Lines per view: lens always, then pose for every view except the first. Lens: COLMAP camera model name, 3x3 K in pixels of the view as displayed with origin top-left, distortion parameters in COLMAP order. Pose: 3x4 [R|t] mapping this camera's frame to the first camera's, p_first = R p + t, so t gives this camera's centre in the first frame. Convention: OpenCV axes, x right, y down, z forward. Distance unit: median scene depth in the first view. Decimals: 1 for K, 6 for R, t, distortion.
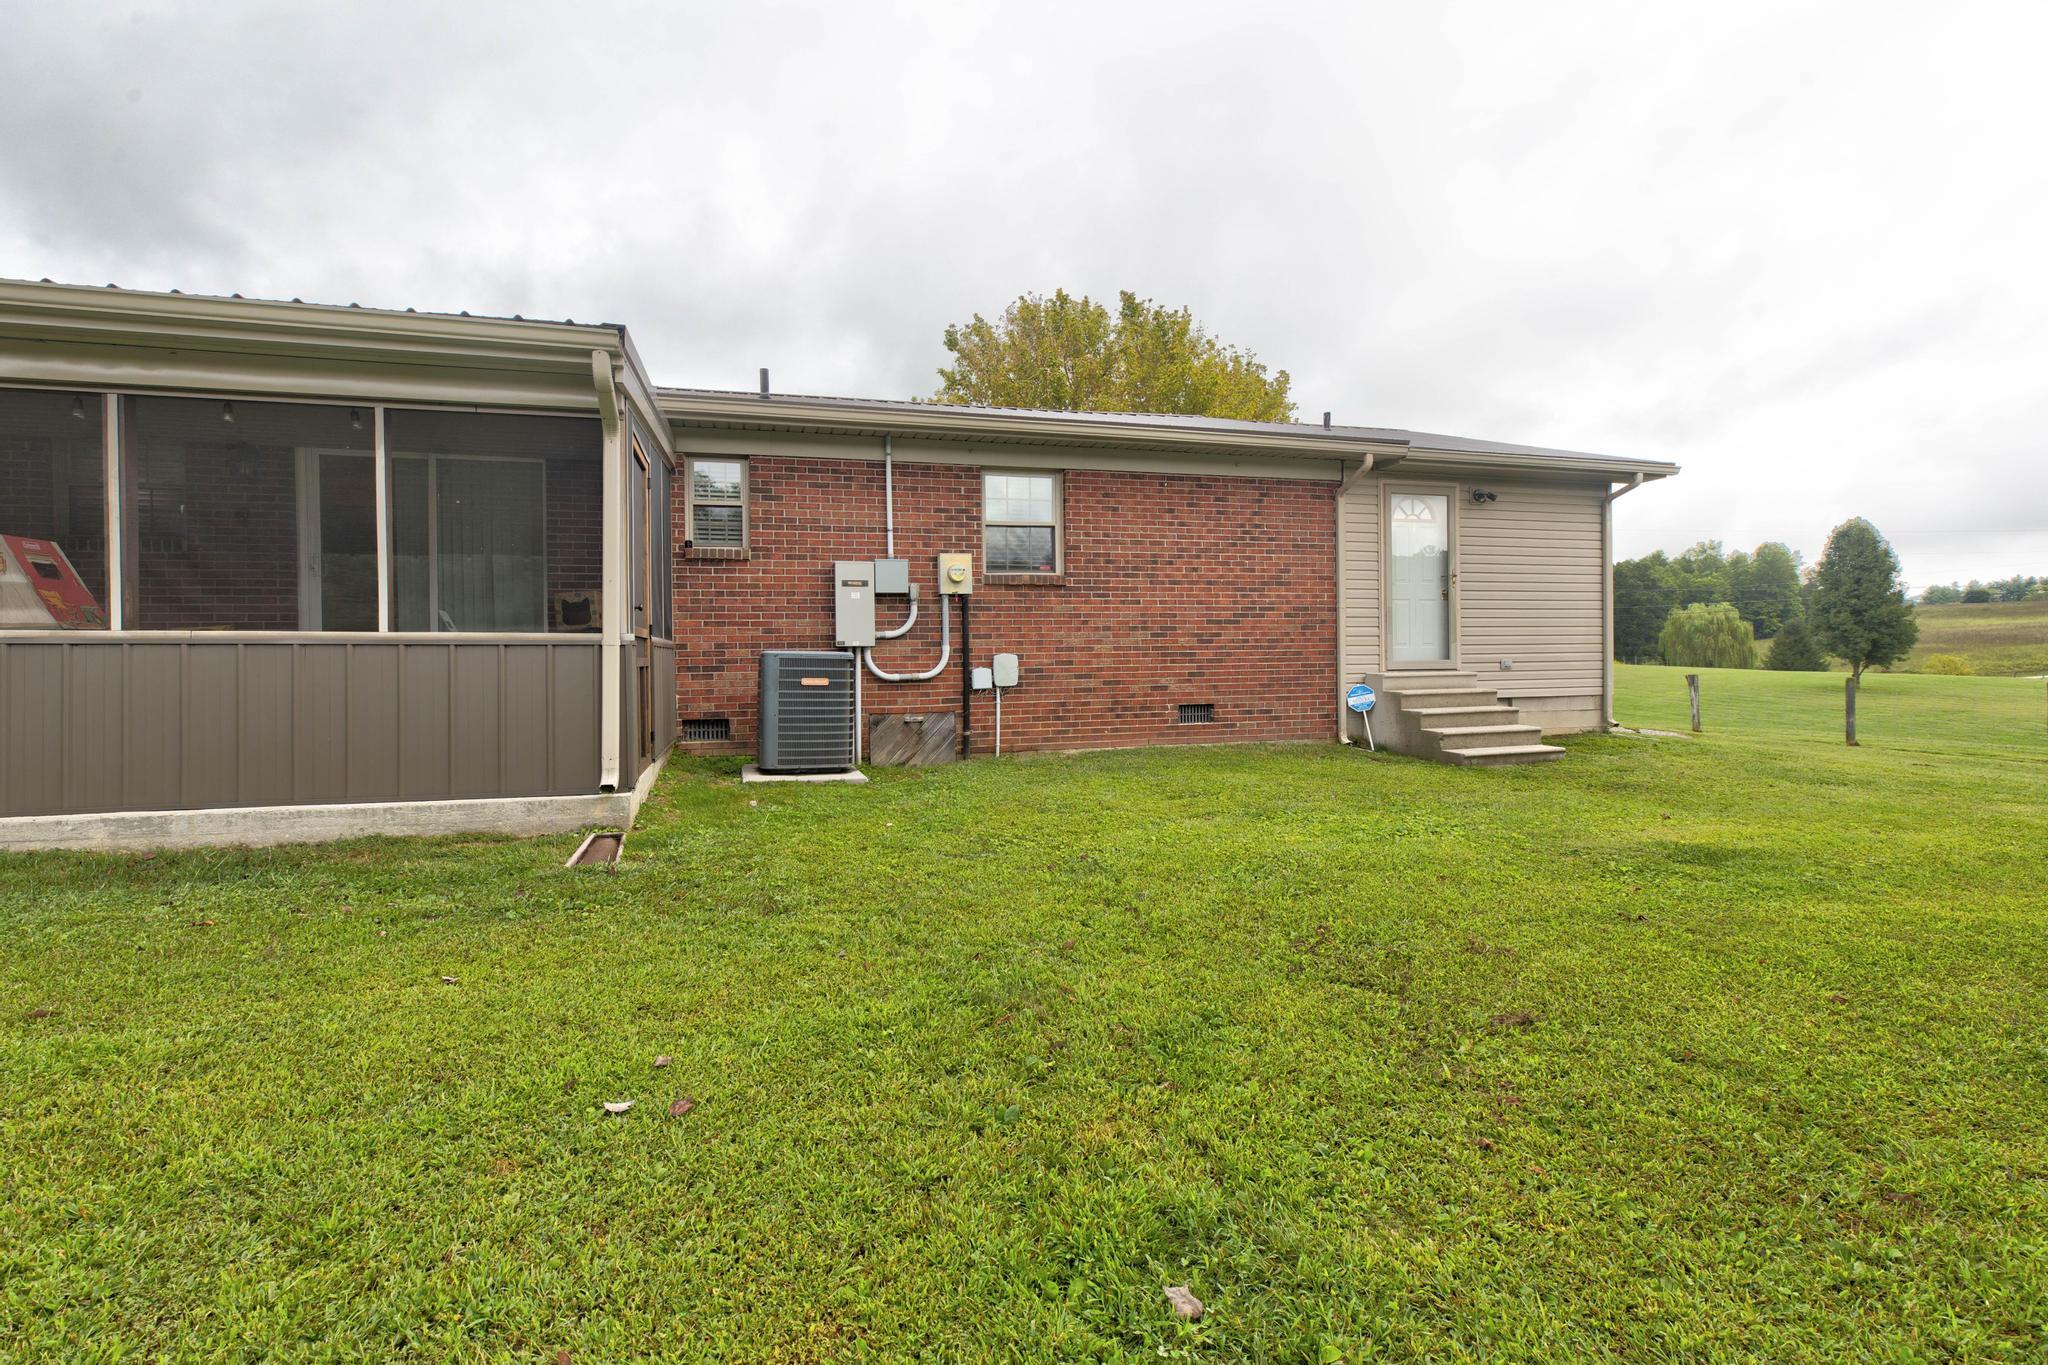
lens RADIAL K [[923.2, 0, 1017.1], [0, 923.2, 665.5], [0, 0, 1]] dist [0.003110, 0.000005]
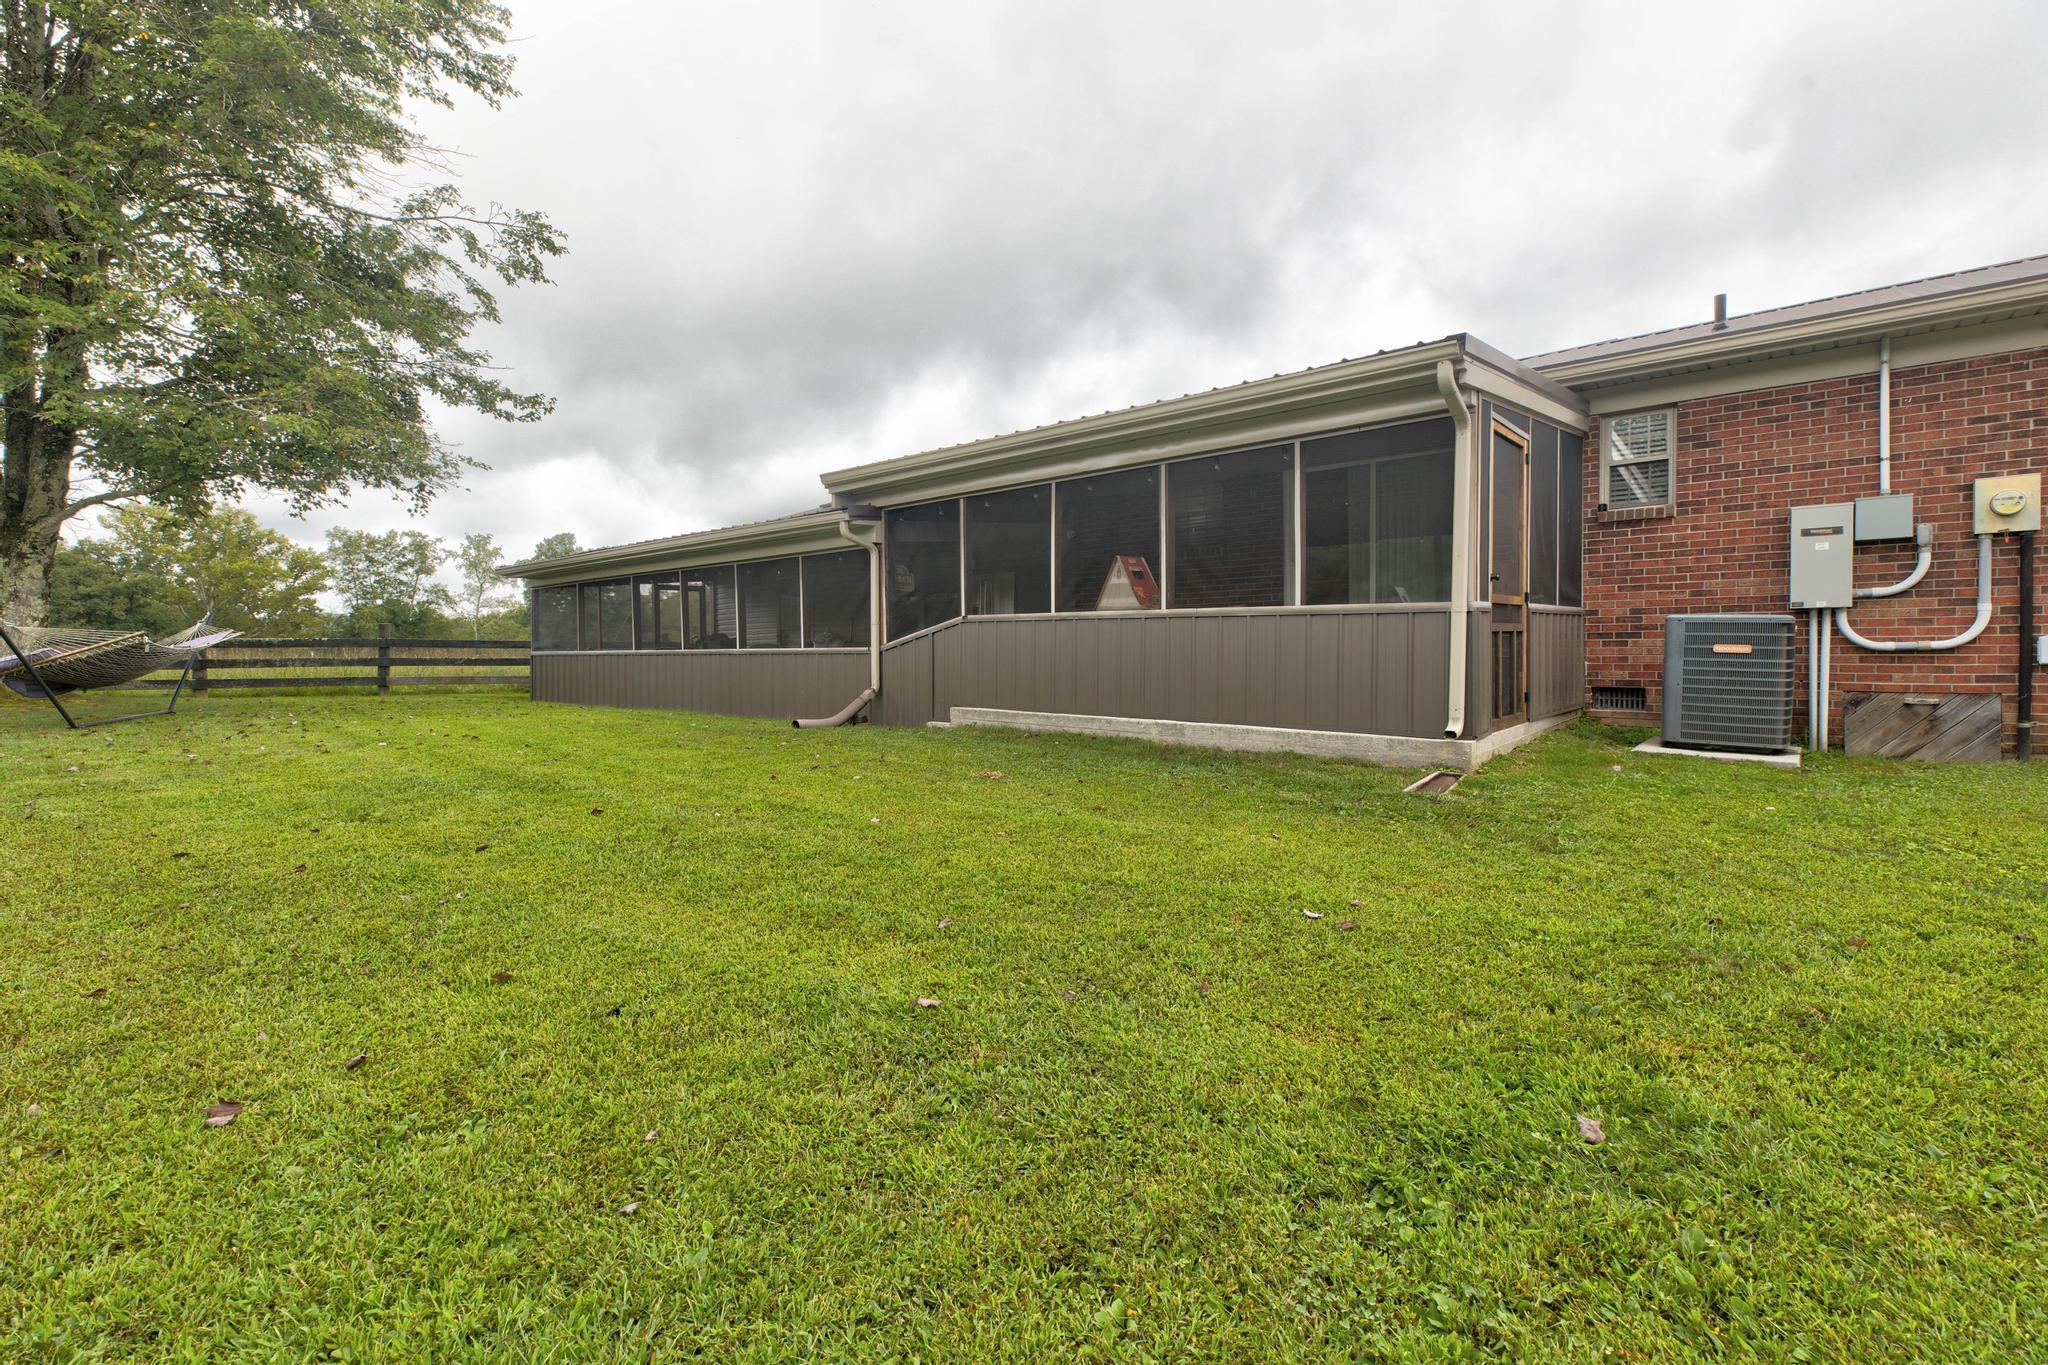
lens RADIAL K [[934.6, 0, 1013.8], [0, 934.6, 658.5], [0, 0, 1]] dist [0.001888, 0.000748]
pose [[0.532932, 0.019229, -0.845940, 0.132390], [-0.001019, 0.999756, 0.022083, 0.005904], [0.846157, -0.010907, 0.532821, -0.049298]]
